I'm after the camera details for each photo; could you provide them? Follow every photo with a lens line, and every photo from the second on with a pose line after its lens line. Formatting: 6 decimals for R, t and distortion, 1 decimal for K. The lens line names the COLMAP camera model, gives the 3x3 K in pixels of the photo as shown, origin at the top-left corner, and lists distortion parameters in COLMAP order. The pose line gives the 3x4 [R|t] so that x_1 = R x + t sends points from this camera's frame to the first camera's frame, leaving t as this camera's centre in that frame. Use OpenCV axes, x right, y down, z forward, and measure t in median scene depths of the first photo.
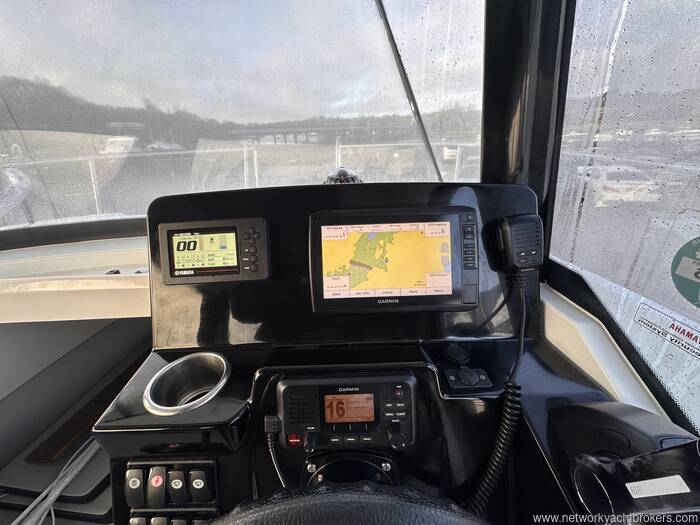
lens RADIAL K [[278.2, 0, 351.4], [0, 278.2, 260.4], [0, 0, 1]] dist [-0.001013, -0.000293]
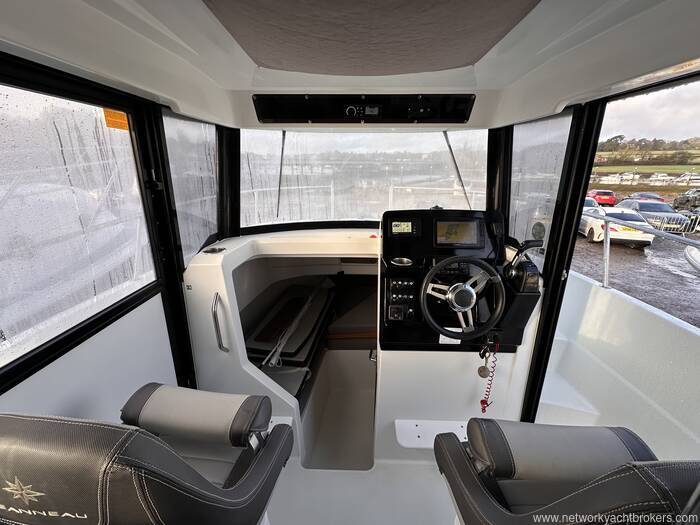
lens RADIAL K [[278.2, 0, 352.6], [0, 278.2, 262.9], [0, 0, 1]] dist [-0.001013, -0.000293]
pose [[0.998735, 0.044574, -0.023284, -1.011520], [-0.046597, 0.994372, -0.095151, 0.729358], [0.018912, 0.096116, 0.995190, -2.270144]]
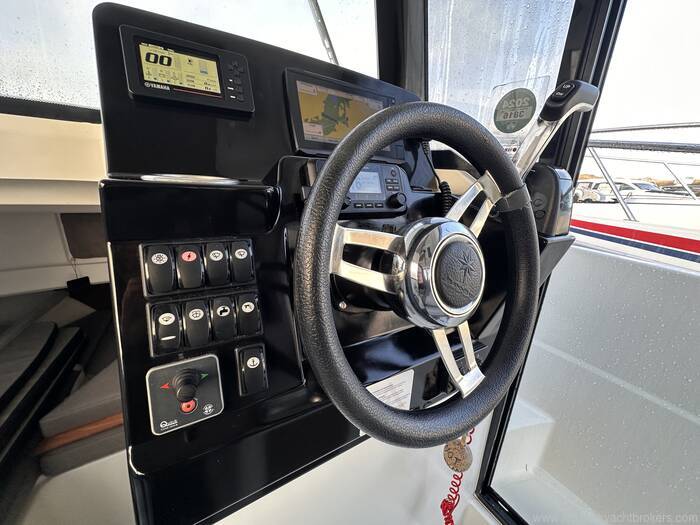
lens RADIAL K [[278.2, 0, 352.0], [0, 278.2, 261.7], [0, 0, 1]] dist [-0.001013, -0.000293]
pose [[0.848893, -0.072918, 0.523511, -0.574556], [0.133399, 0.987932, -0.078707, 0.753595], [-0.511454, 0.136649, 0.848376, -0.007529]]
